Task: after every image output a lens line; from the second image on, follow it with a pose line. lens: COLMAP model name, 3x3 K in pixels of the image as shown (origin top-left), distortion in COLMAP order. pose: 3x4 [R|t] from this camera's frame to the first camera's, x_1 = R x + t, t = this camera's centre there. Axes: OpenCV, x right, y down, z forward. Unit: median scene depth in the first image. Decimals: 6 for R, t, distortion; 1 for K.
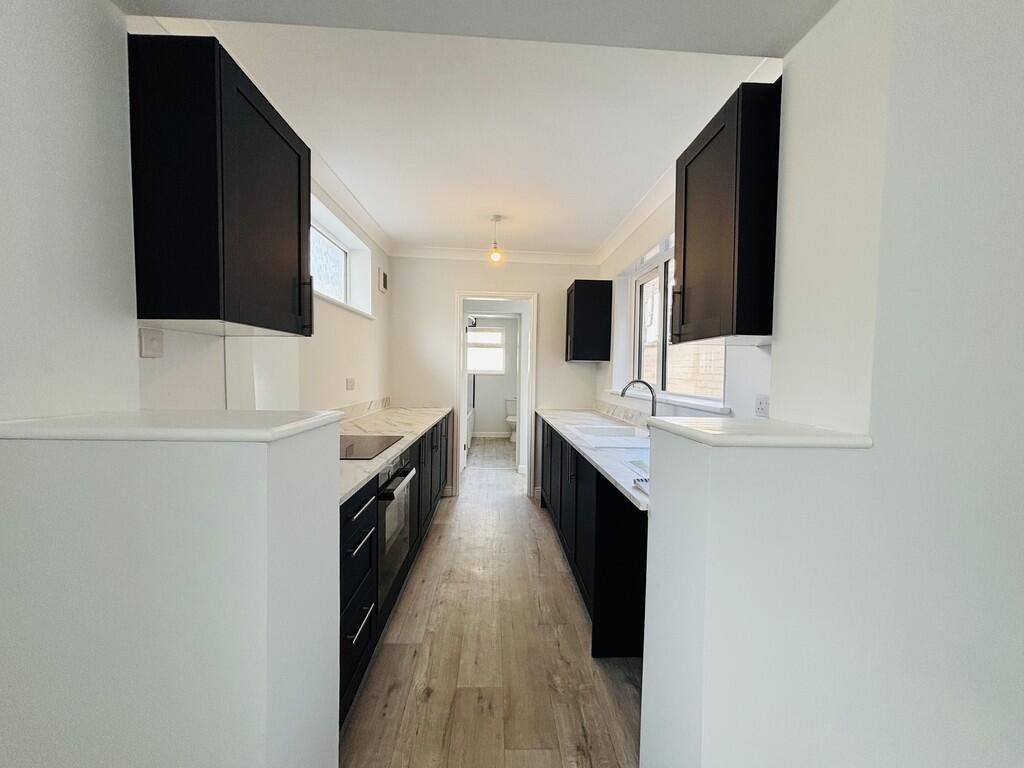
lens RADIAL K [[413.6, 0, 511.0], [0, 413.6, 386.8], [0, 0, 1]] dist [0.000889, 0.000014]
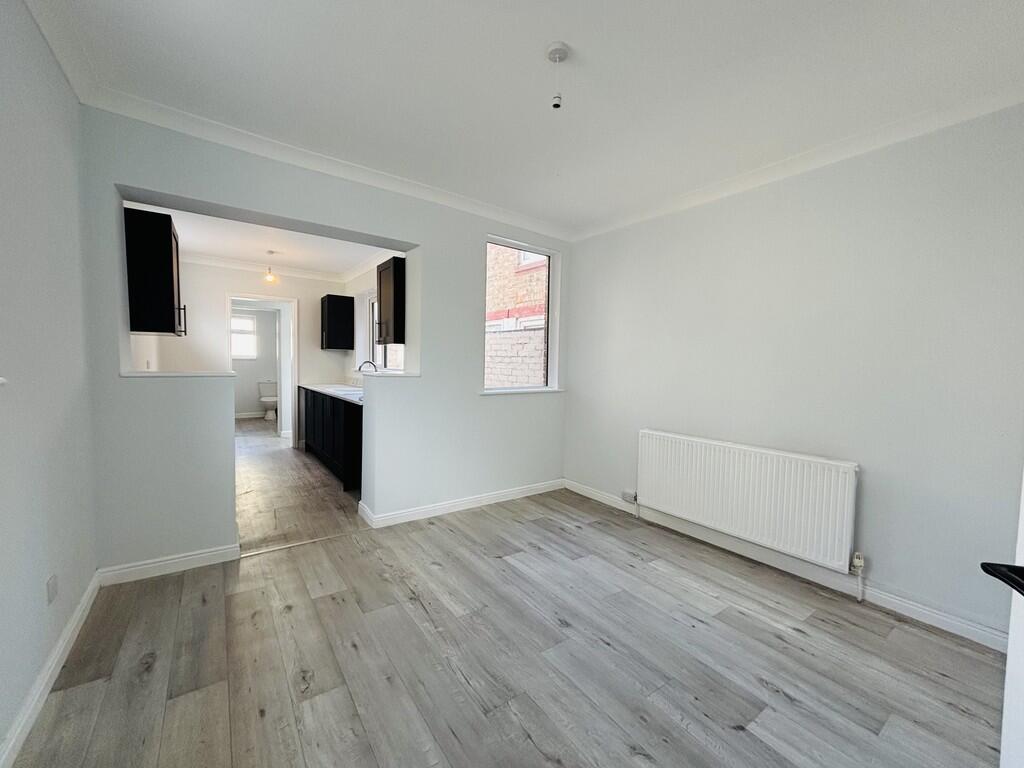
lens RADIAL K [[413.6, 0, 512.7], [0, 413.6, 386.8], [0, 0, 1]] dist [0.000889, 0.000014]
pose [[0.836474, -0.026779, 0.547352, -0.109309], [0.009957, 0.999383, 0.033679, 0.028026], [-0.547917, -0.022722, 0.836224, -0.602911]]
